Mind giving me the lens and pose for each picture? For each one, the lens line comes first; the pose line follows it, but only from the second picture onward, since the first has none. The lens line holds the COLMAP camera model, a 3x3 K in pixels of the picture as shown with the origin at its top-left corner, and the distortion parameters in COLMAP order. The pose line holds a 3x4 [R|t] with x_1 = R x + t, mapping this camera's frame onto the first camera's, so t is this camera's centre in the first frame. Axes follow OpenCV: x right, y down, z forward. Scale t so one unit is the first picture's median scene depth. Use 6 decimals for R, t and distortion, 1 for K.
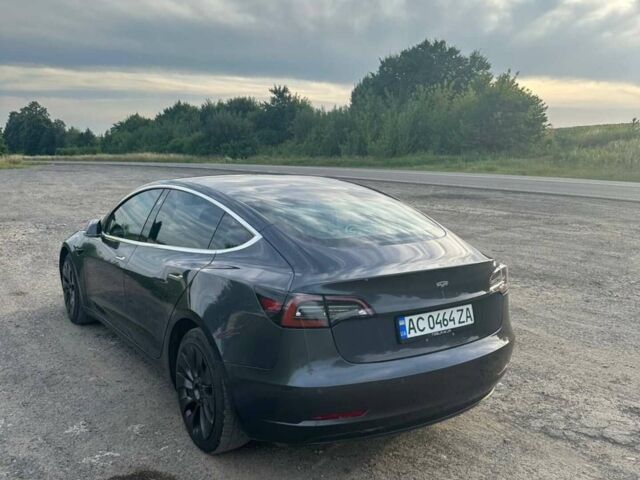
lens RADIAL K [[586.1, 0, 320.0], [0, 586.1, 240.0], [0, 0, 1]] dist [0.113802, -0.209386]
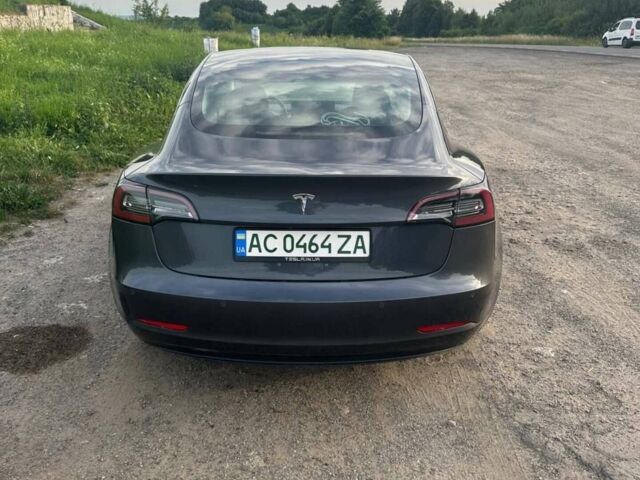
lens RADIAL K [[586.1, 0, 320.0], [0, 586.1, 240.0], [0, 0, 1]] dist [0.113802, -0.209386]
pose [[0.825024, 0.188456, -0.532747, 0.580282], [-0.086477, 0.973753, 0.210538, -0.027452], [0.558441, -0.127628, 0.819667, 0.364291]]
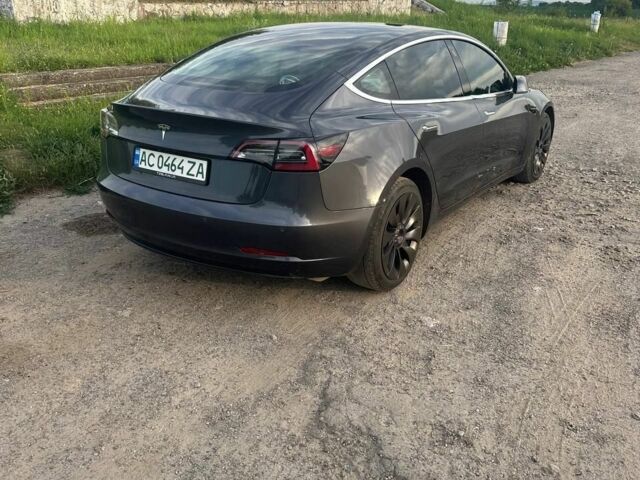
lens RADIAL K [[586.1, 0, 320.0], [0, 586.1, 240.0], [0, 0, 1]] dist [0.113802, -0.209386]
pose [[0.380923, 0.330891, -0.863370, 1.140932], [-0.147879, 0.943553, 0.296377, -0.074261], [0.912704, 0.014778, 0.408353, 0.767869]]
